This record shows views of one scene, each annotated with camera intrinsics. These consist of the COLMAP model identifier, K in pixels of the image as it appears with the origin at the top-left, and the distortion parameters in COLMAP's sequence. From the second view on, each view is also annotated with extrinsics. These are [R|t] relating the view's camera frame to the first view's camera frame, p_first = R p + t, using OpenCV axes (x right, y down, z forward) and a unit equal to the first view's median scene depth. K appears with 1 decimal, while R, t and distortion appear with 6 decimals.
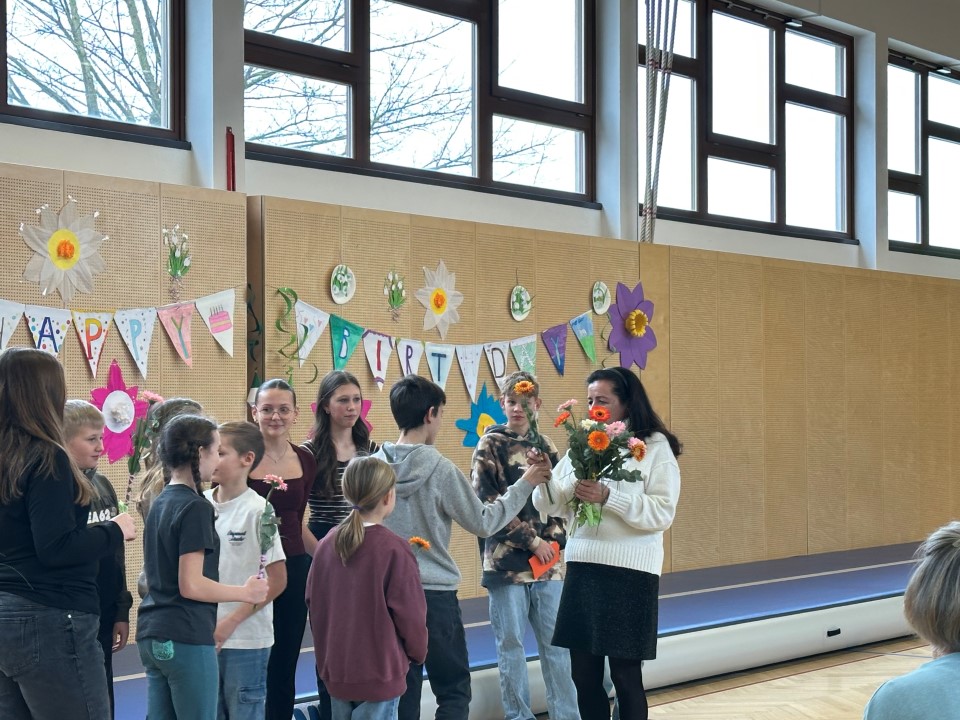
lens RADIAL K [[1960.6, 0, 480.0], [0, 1960.6, 360.0], [0, 0, 1]] dist [0.121672, 0.029511]
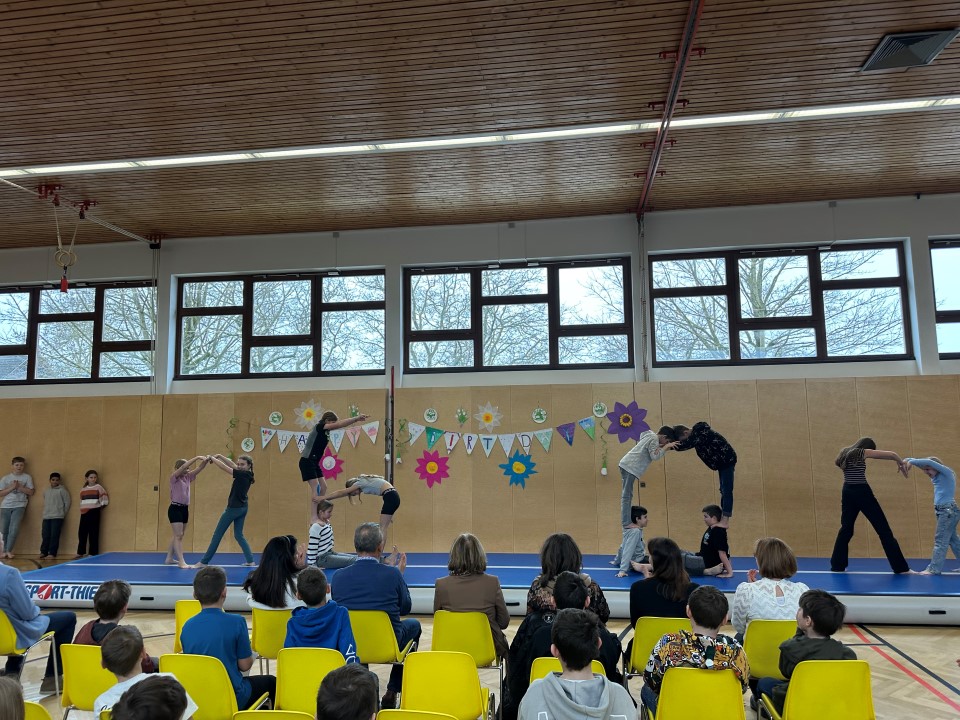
lens RADIAL K [[692.8, 0, 480.0], [0, 692.8, 360.0], [0, 0, 1]] dist [0.070202, -0.004266]
pose [[0.481967, -0.123423, -0.867453, 0.857484], [0.032366, 0.991861, -0.123141, 0.007164], [0.875591, 0.031274, 0.482039, 0.607288]]
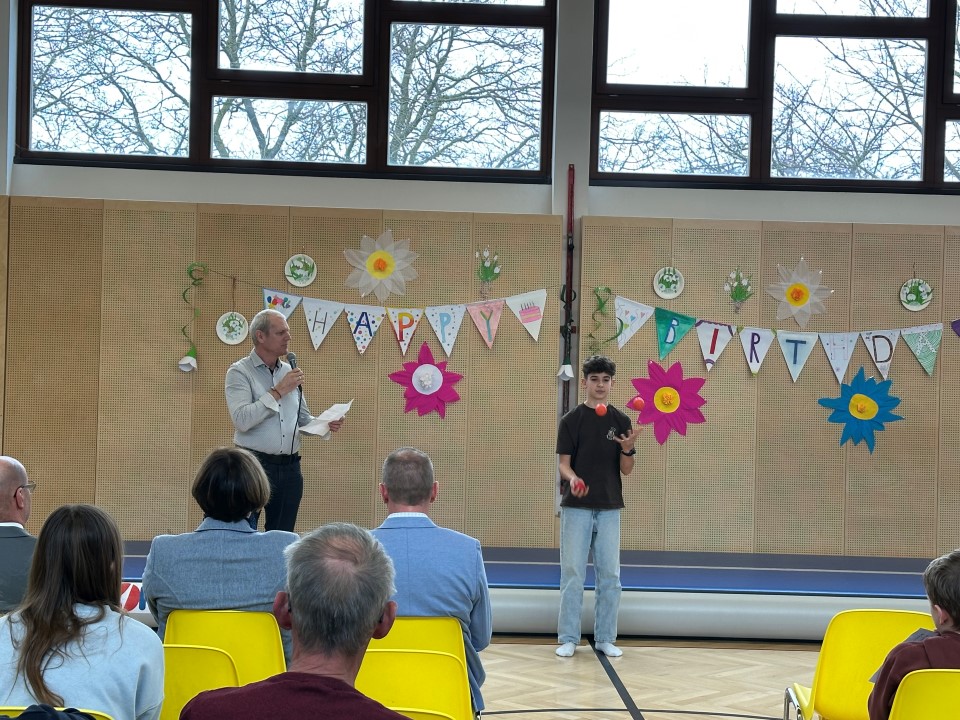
lens RADIAL K [[1544.6, 0, 491.1], [0, 1544.6, 363.4], [0, 0, 1]] dist [0.120317, 0.061287]
pose [[0.626204, 0.016443, -0.779486, 0.639630], [-0.009792, 0.999865, 0.013225, 0.000026], [0.779598, -0.000649, 0.626281, 0.318477]]
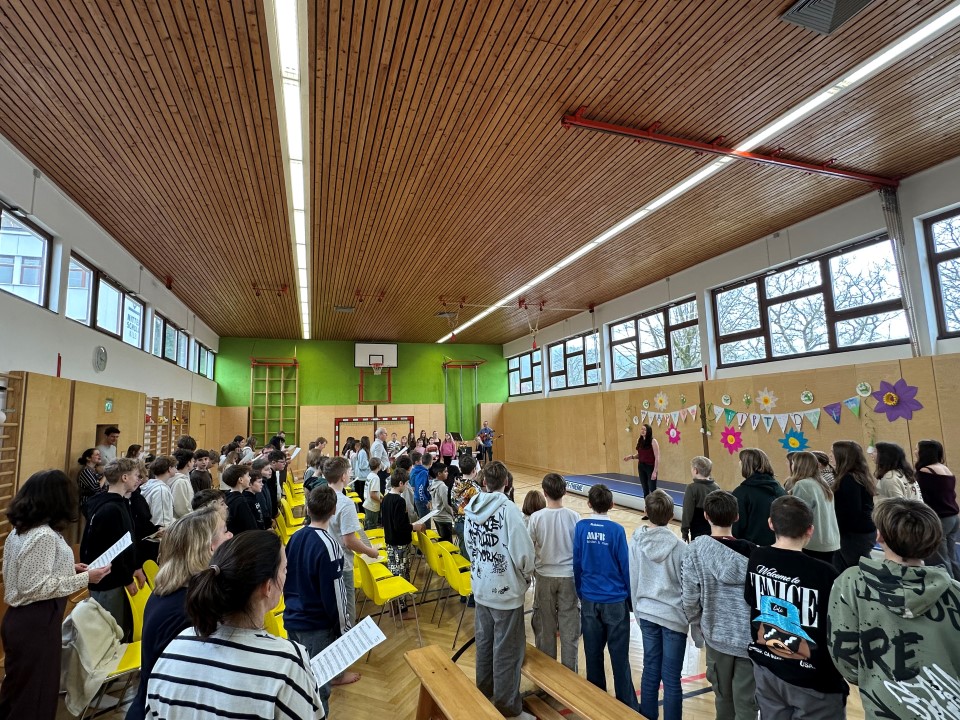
lens RADIAL K [[471.2, 0, 480.1], [0, 471.2, 364.6], [0, 0, 1]] dist [-0.001448, -0.000033]
pose [[-0.554528, -0.083314, -0.827984, 0.956439], [0.043400, 0.990726, -0.128756, -0.011122], [0.831032, -0.107333, -0.545770, 1.147276]]
